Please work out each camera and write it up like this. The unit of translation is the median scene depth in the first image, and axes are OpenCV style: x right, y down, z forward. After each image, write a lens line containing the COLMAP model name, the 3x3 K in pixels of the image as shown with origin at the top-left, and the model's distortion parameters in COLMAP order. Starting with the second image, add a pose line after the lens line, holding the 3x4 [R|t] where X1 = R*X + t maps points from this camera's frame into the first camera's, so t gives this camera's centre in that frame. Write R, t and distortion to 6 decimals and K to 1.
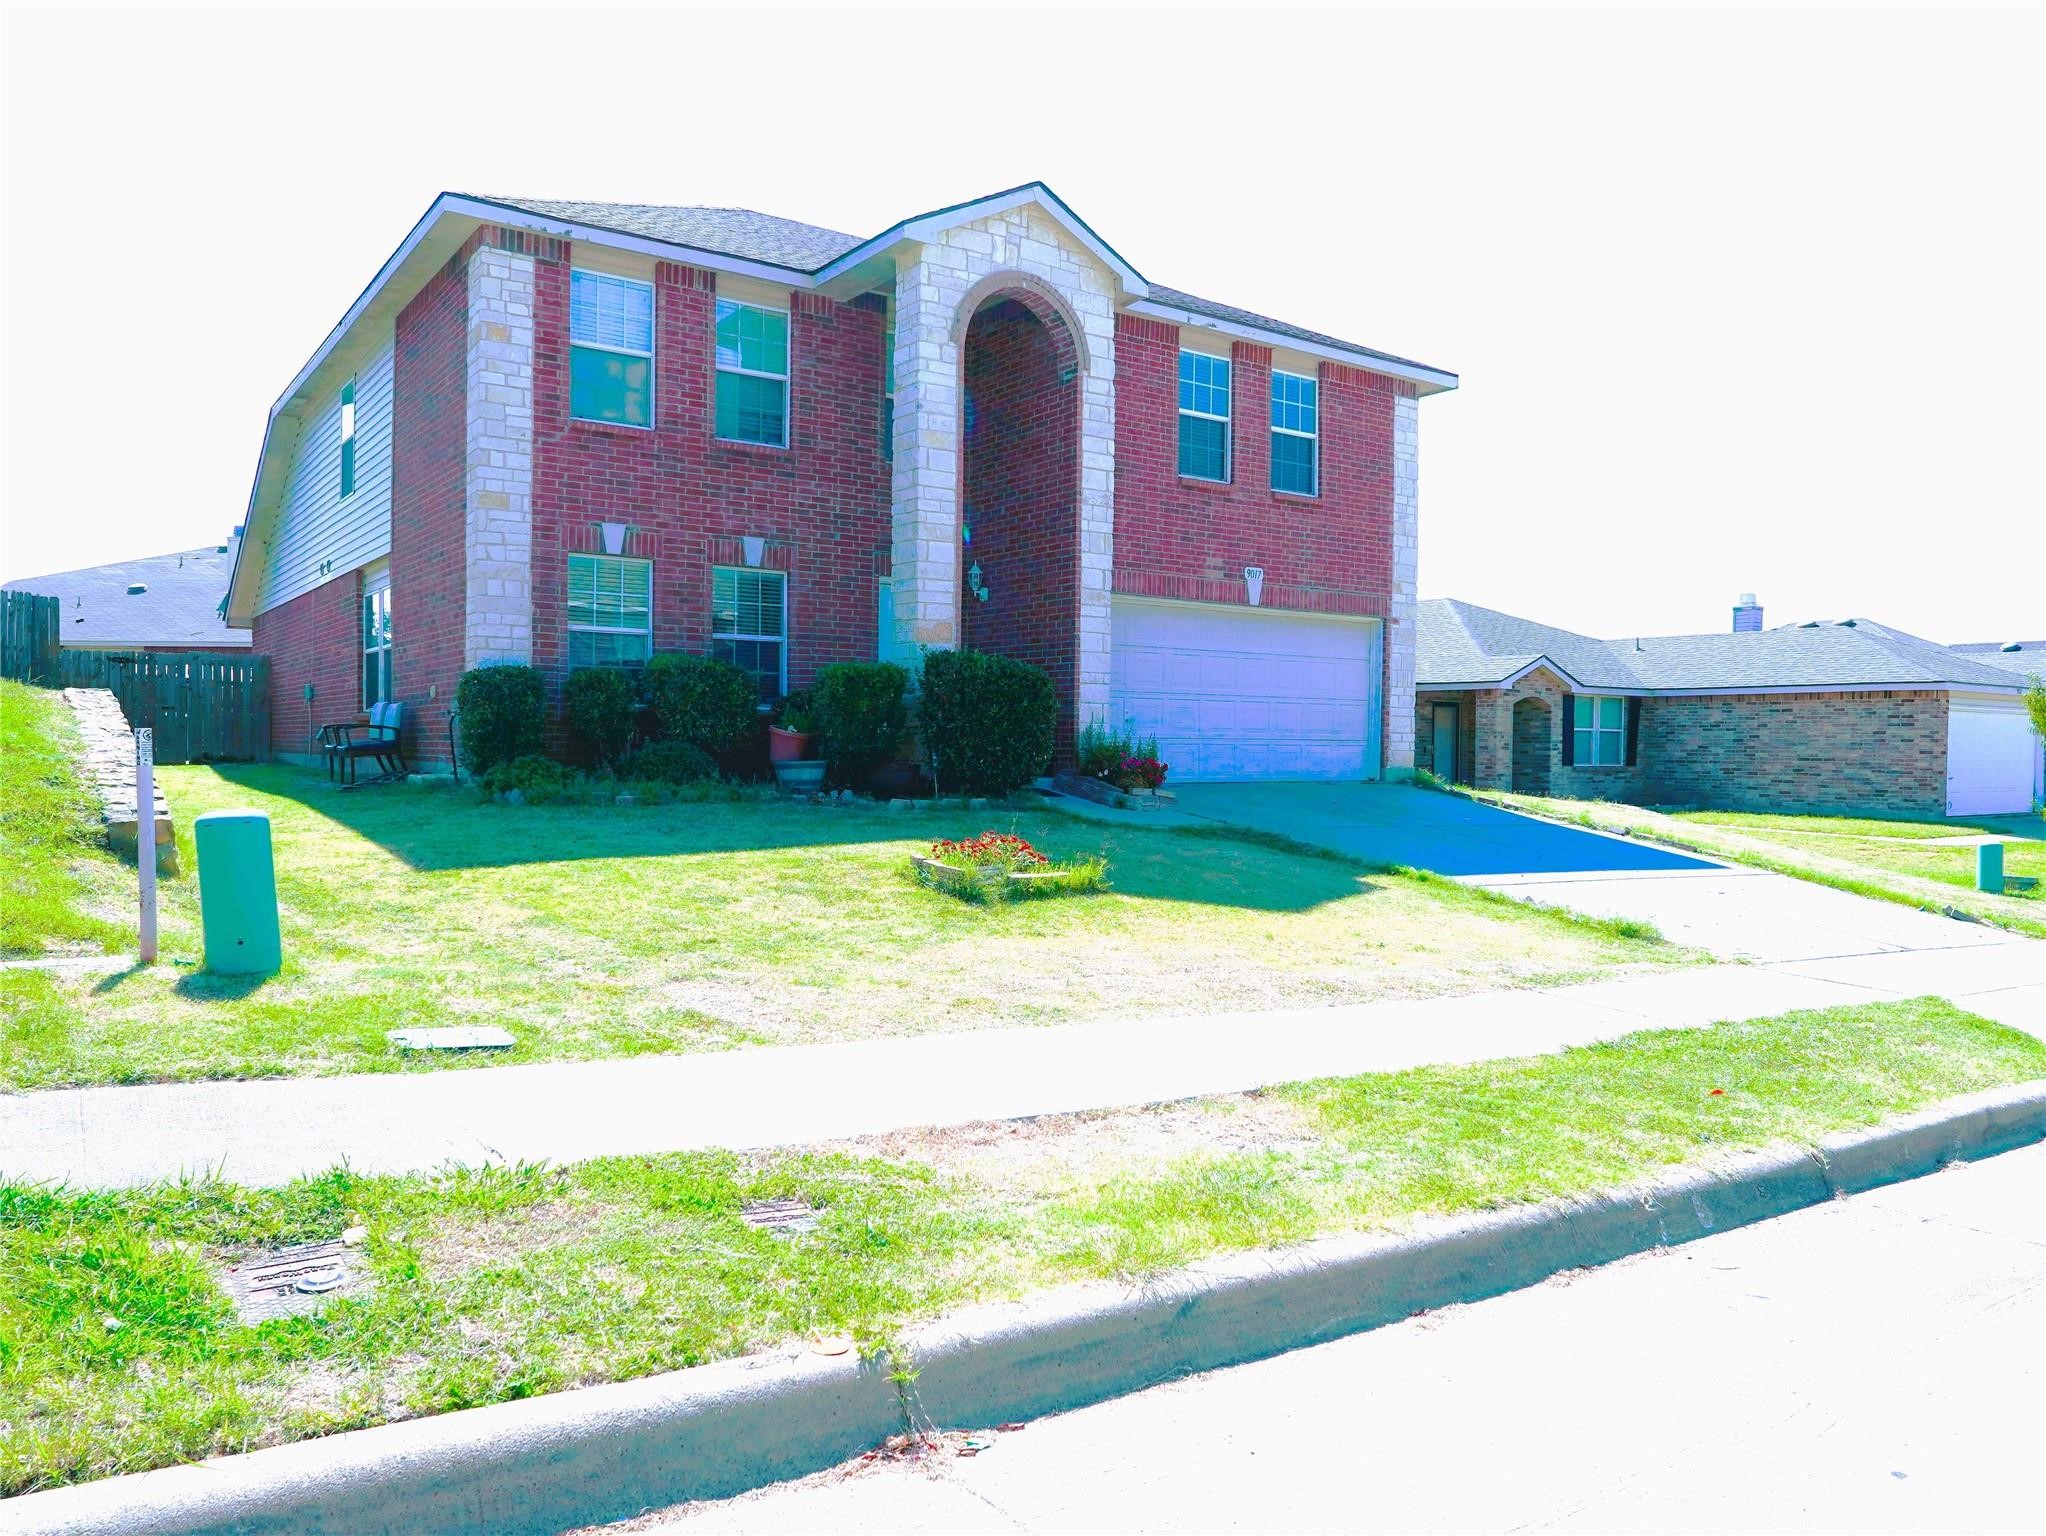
lens RADIAL K [[1445.6, 0, 1023.4], [0, 1445.6, 774.7], [0, 0, 1]] dist [-0.006603, -0.003066]
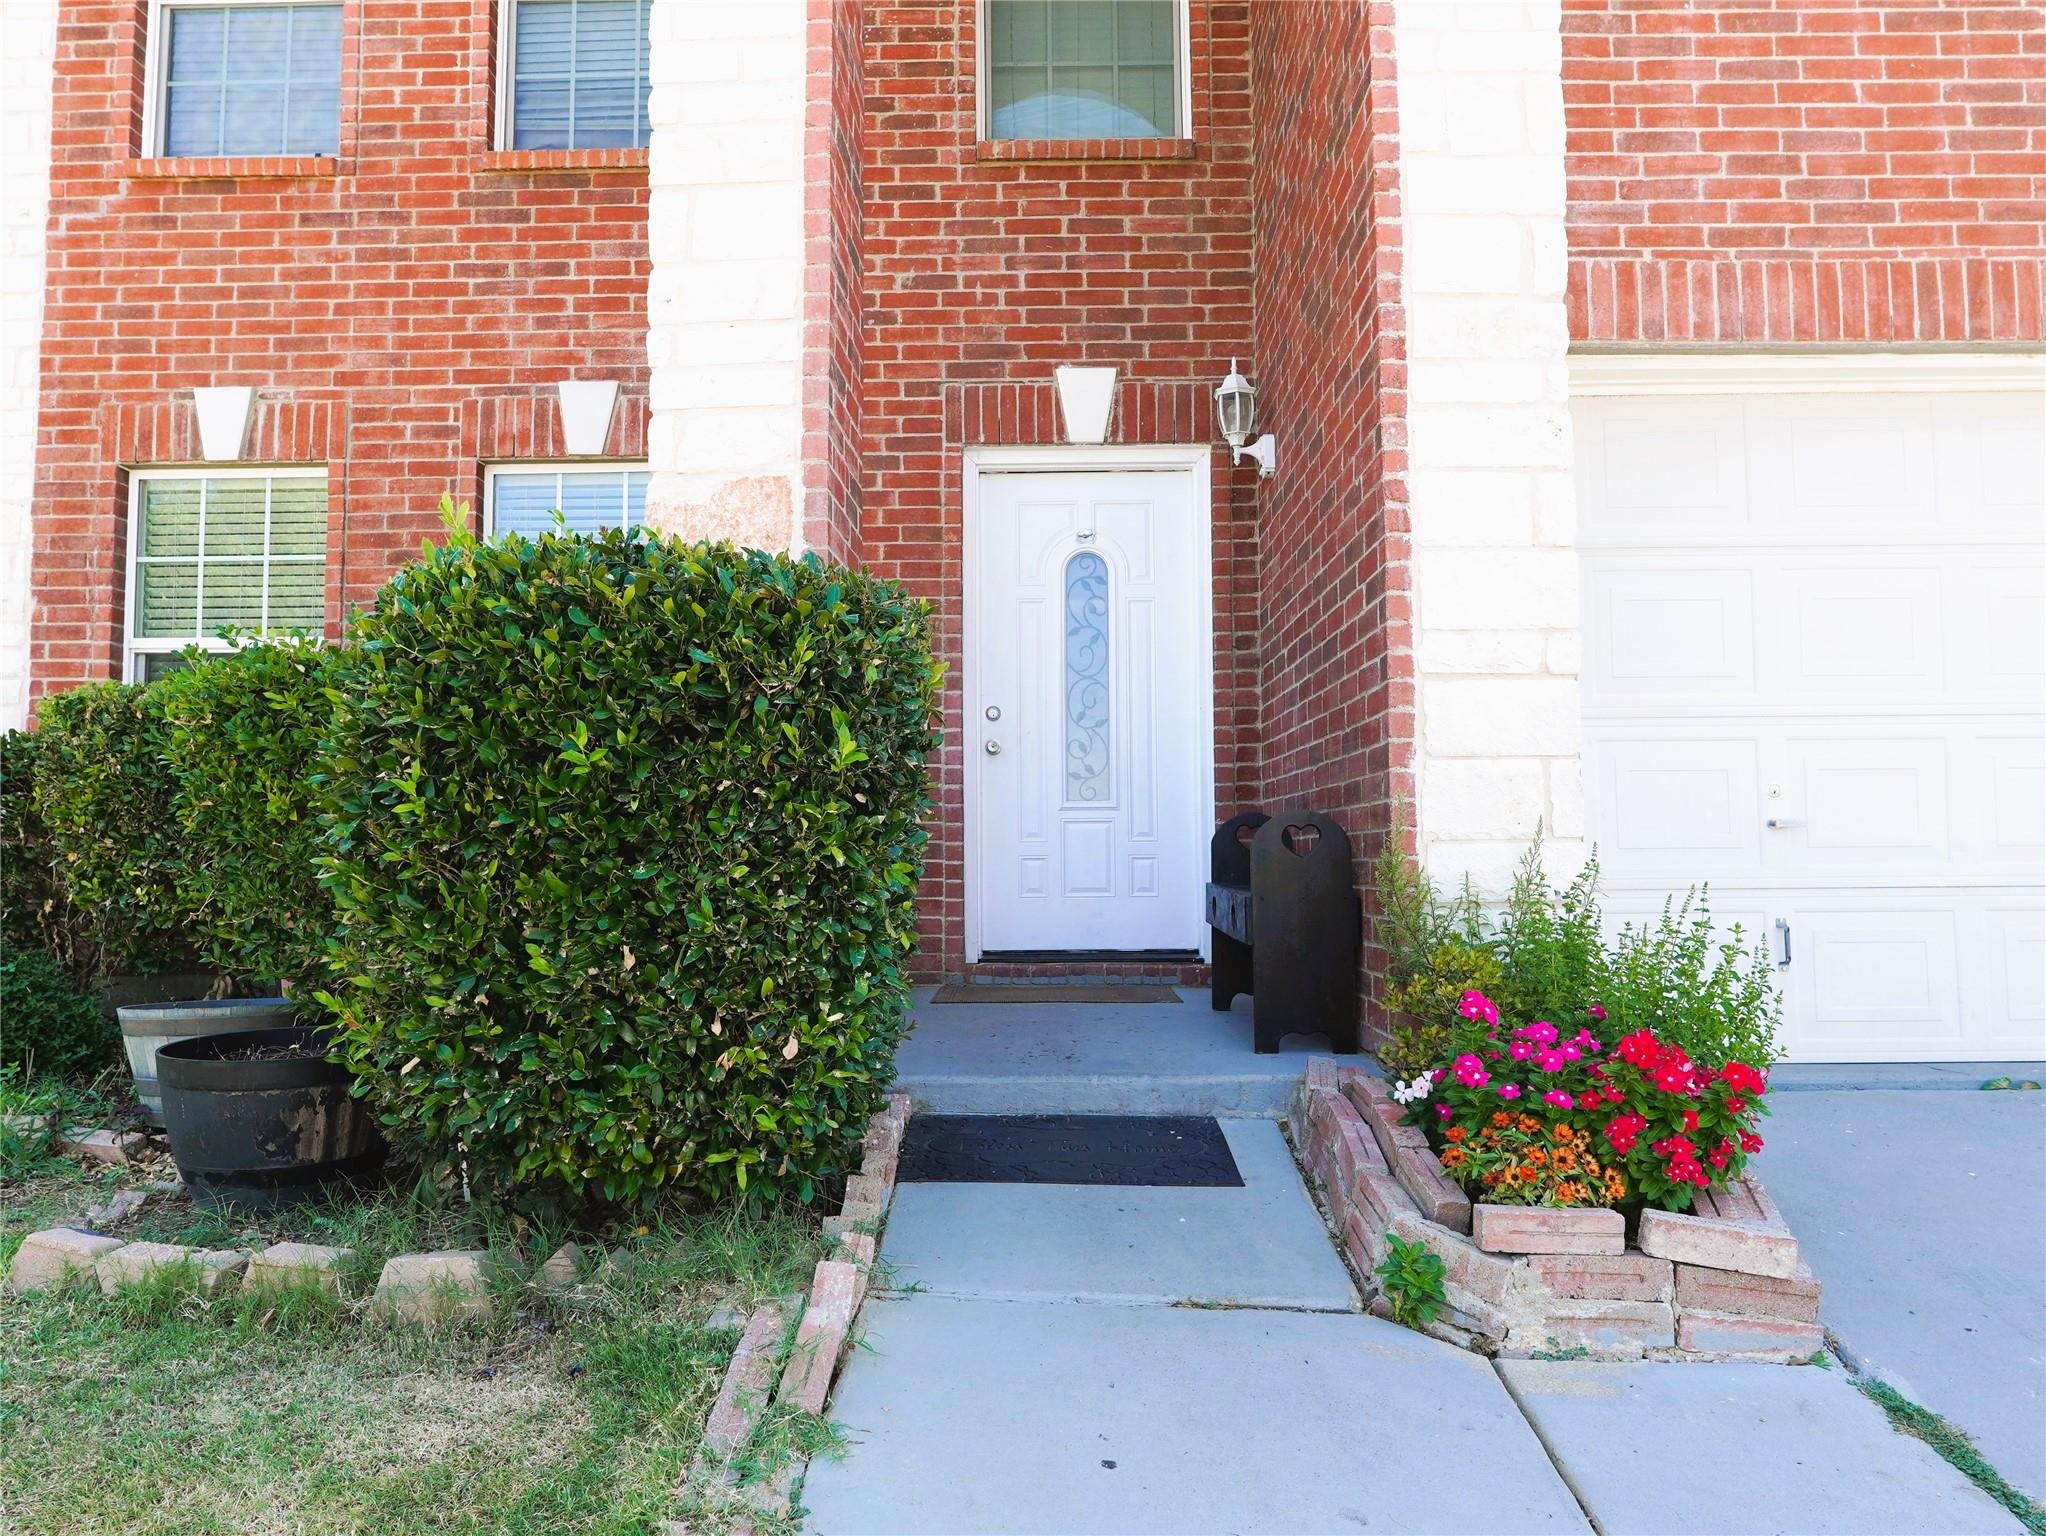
lens RADIAL K [[1424.6, 0, 1025.3], [0, 1424.6, 772.9], [0, 0, 1]] dist [-0.027363, 0.015339]
pose [[0.801666, -0.052609, -0.595453, 0.132880], [0.001726, 0.996319, -0.085703, -0.028200], [0.597770, 0.067677, 0.798806, 0.804249]]
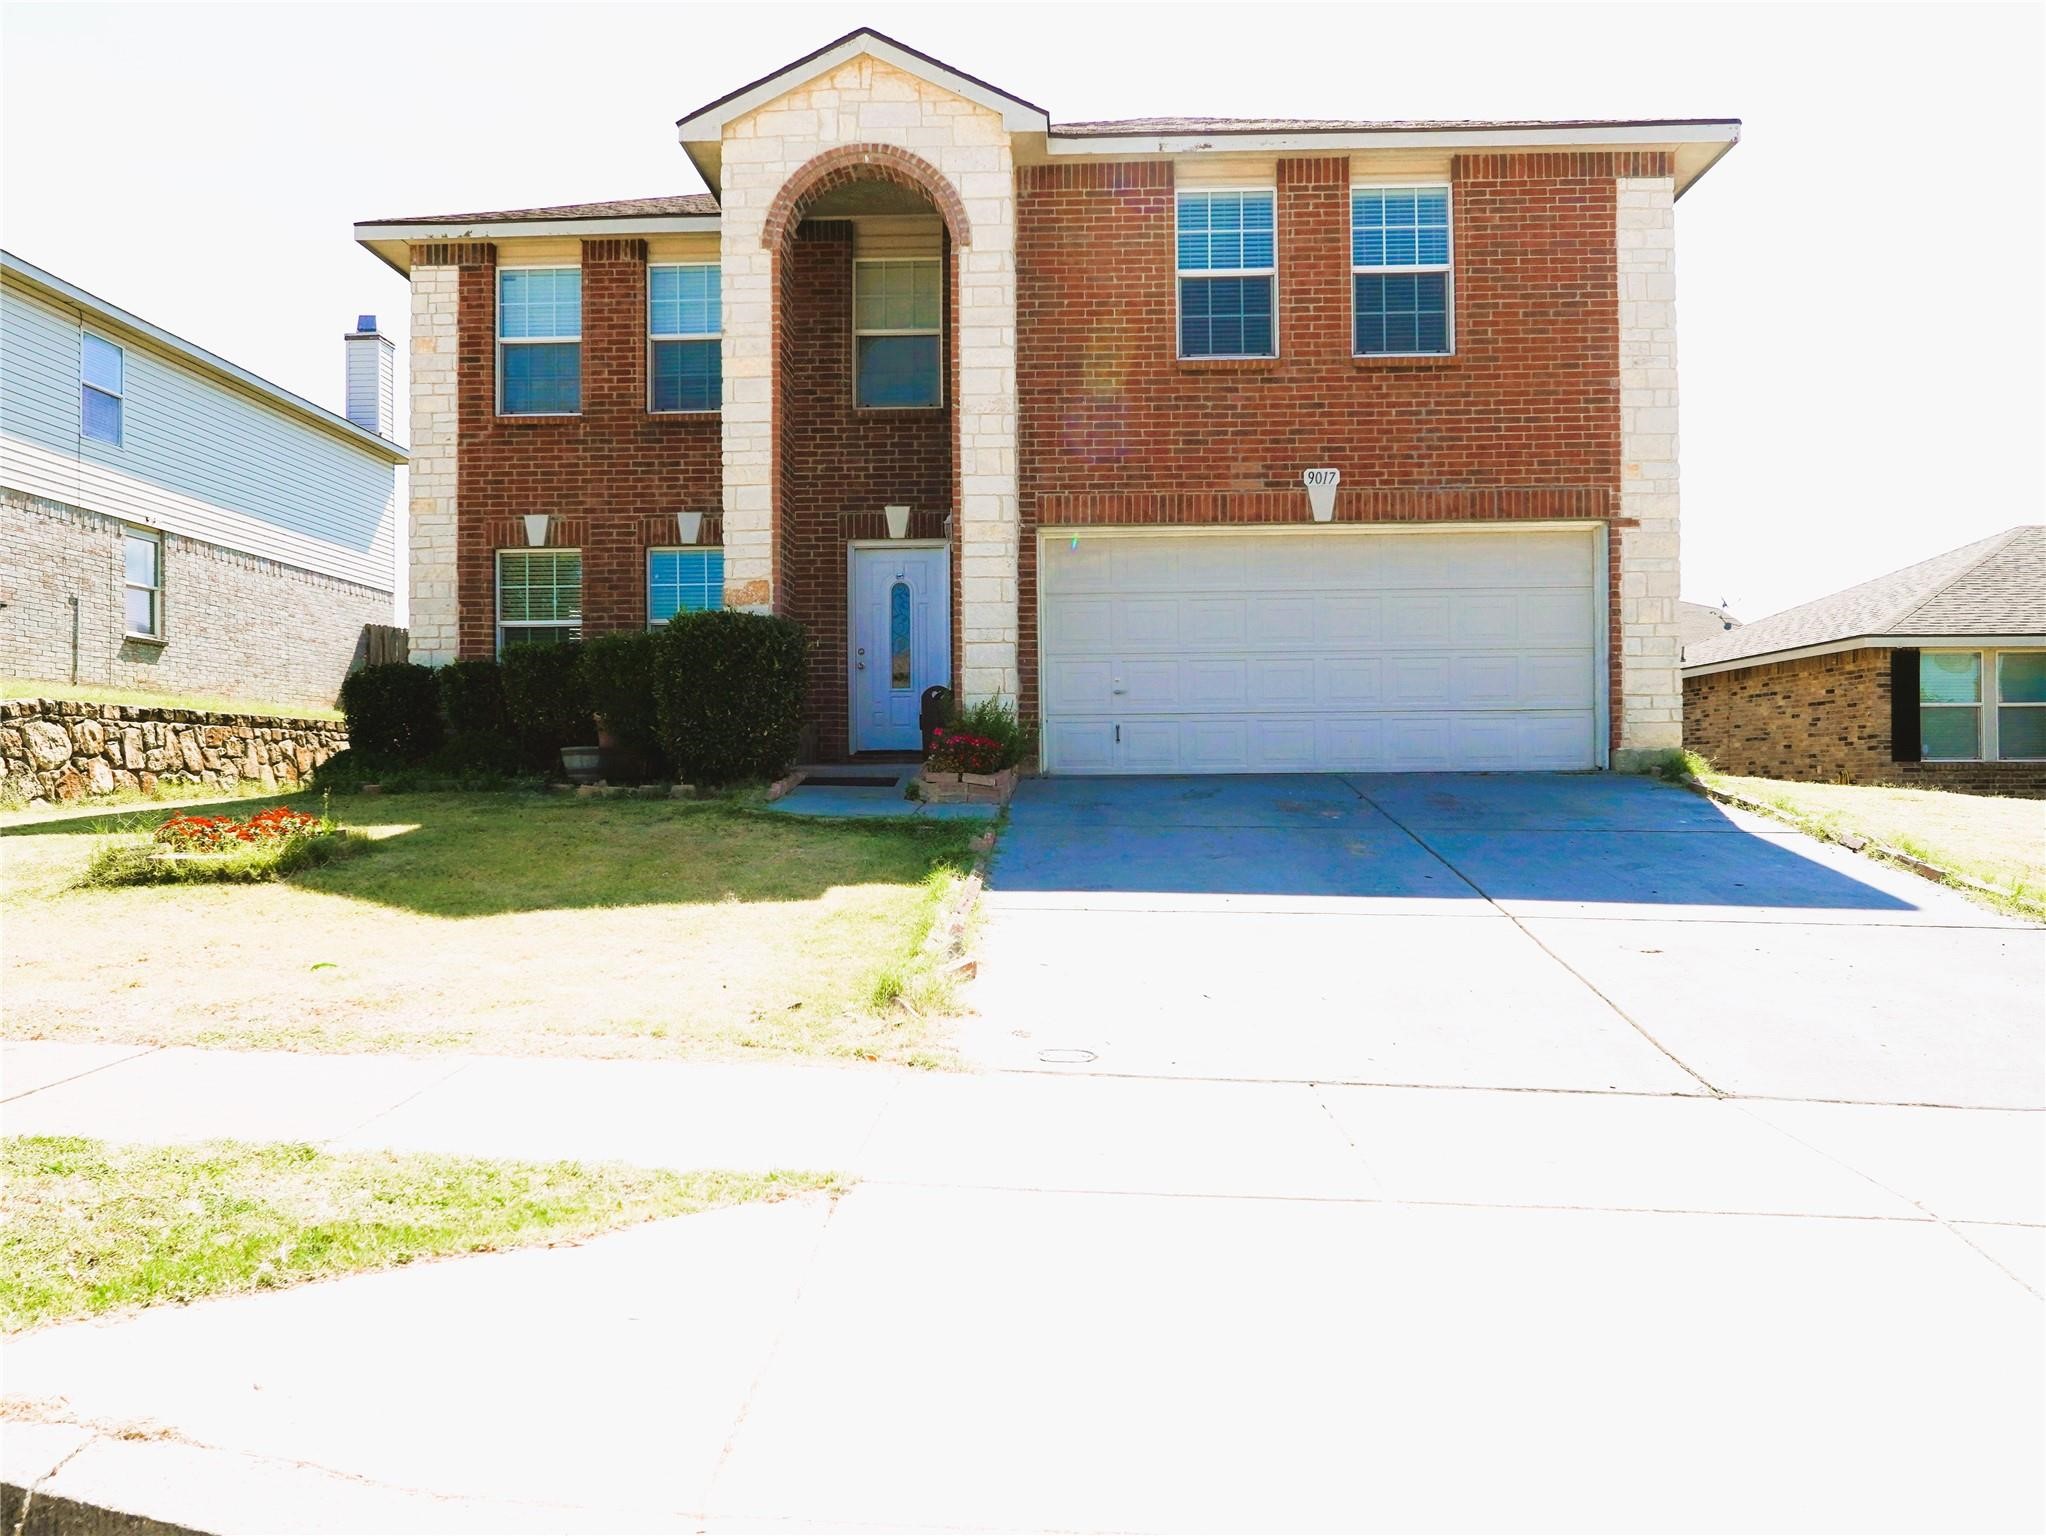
lens RADIAL K [[1444.3, 0, 1022.2], [0, 1444.3, 772.3], [0, 0, 1]] dist [-0.011015, -0.001727]
pose [[0.789139, -0.021267, -0.613846, 0.564096], [0.002807, 0.999515, -0.031020, 0.031858], [0.614208, 0.022756, 0.788816, 0.423601]]
